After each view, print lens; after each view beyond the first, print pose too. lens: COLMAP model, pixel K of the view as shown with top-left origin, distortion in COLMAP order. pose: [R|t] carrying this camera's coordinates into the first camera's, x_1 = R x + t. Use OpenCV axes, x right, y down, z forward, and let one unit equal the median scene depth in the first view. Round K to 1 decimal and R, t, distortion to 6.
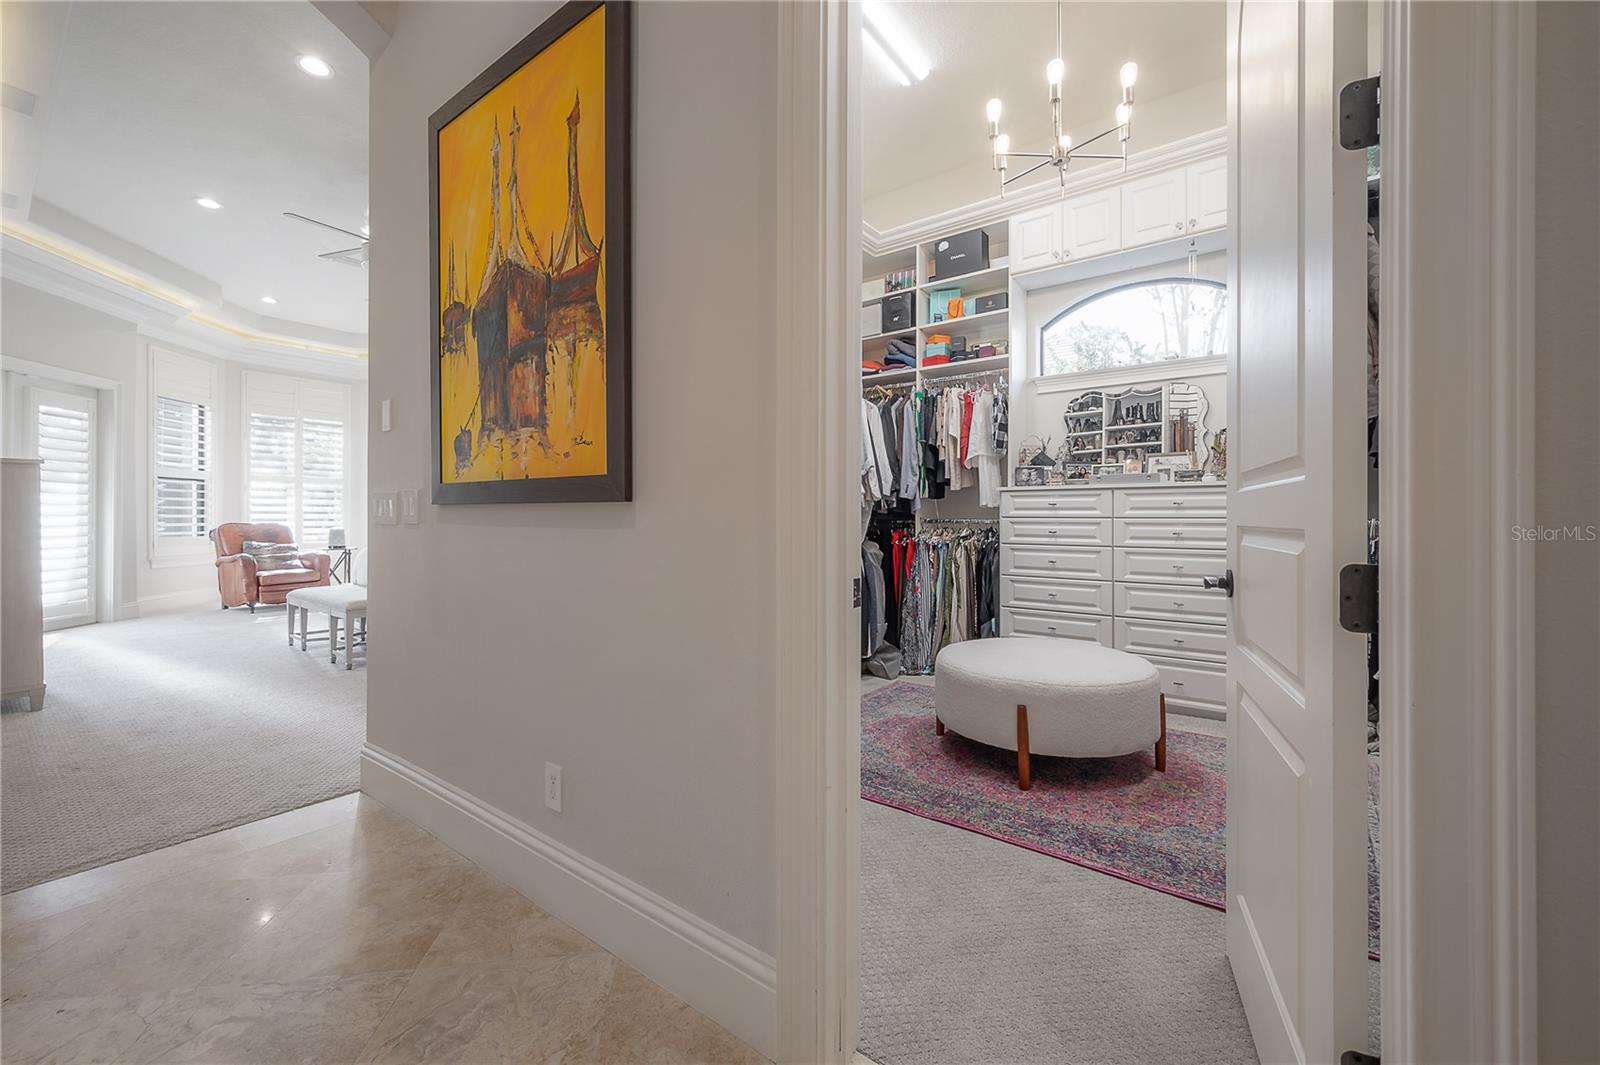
lens RADIAL K [[703.3, 0, 798.8], [0, 703.3, 528.7], [0, 0, 1]] dist [0.012712, 0.000175]
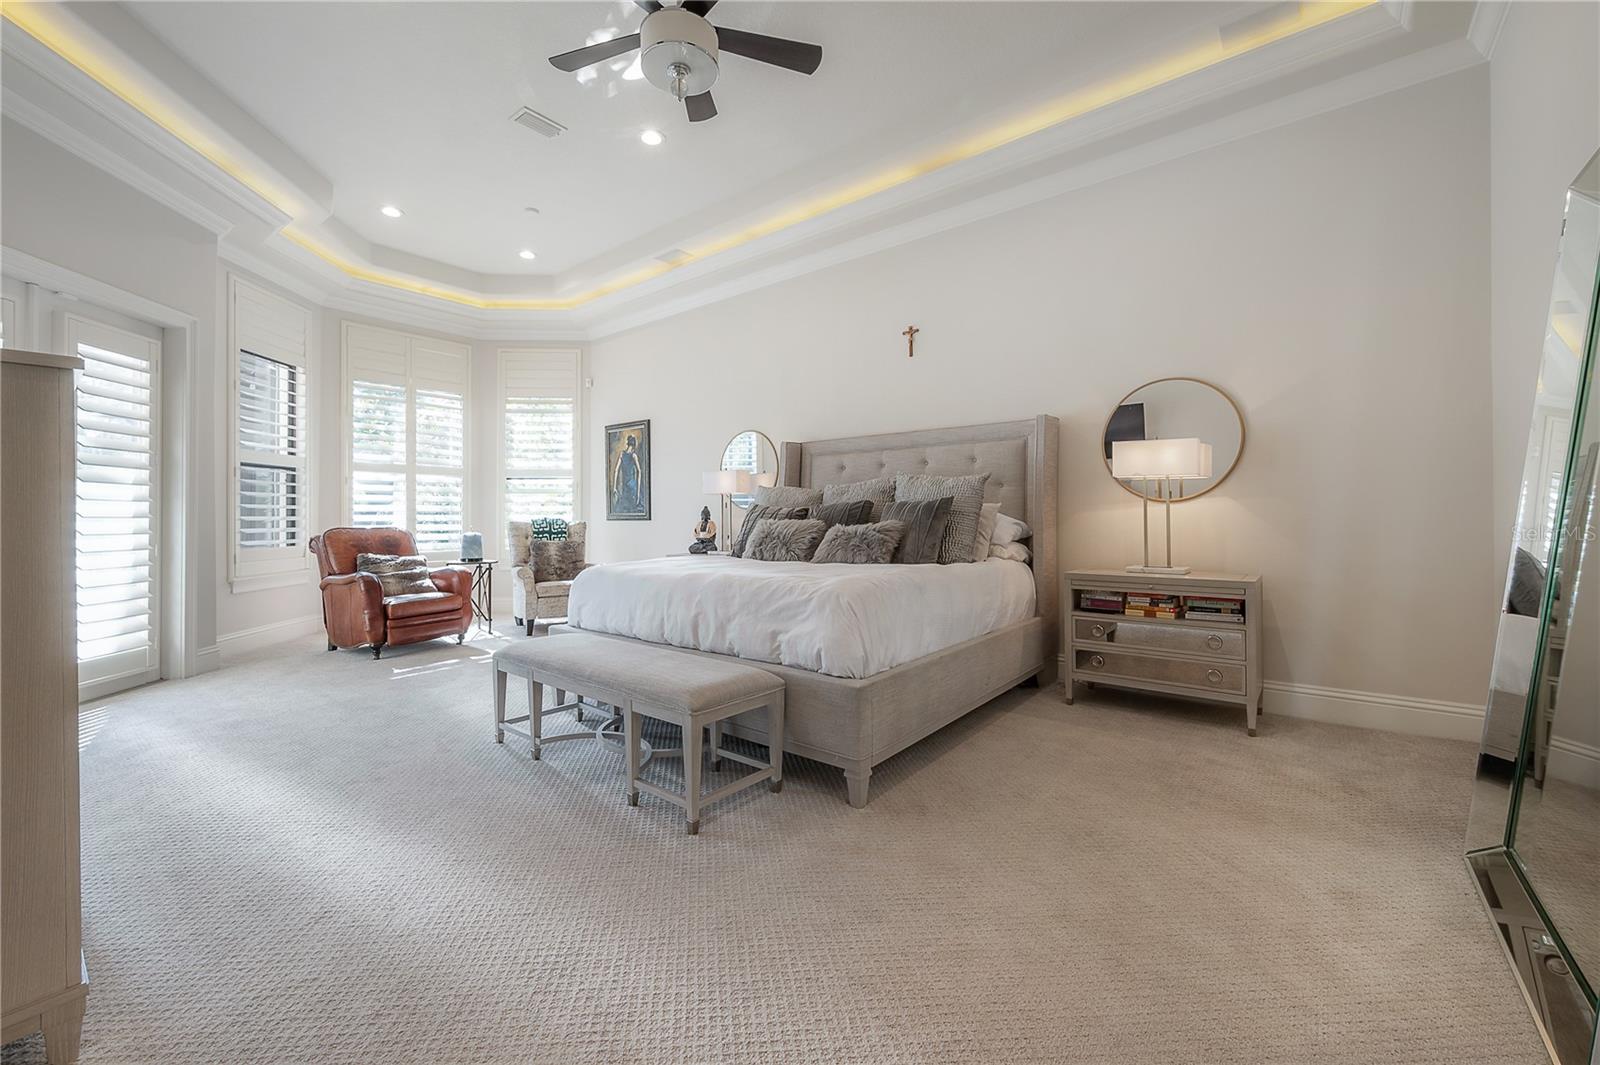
lens RADIAL K [[703.3, 0, 789.7], [0, 703.3, 520.3], [0, 0, 1]] dist [0.012712, 0.000175]
pose [[0.999471, -0.006682, -0.031843, -0.332949], [0.006305, 0.999909, -0.011924, -0.004003], [0.031919, 0.011717, 0.999422, 0.314215]]
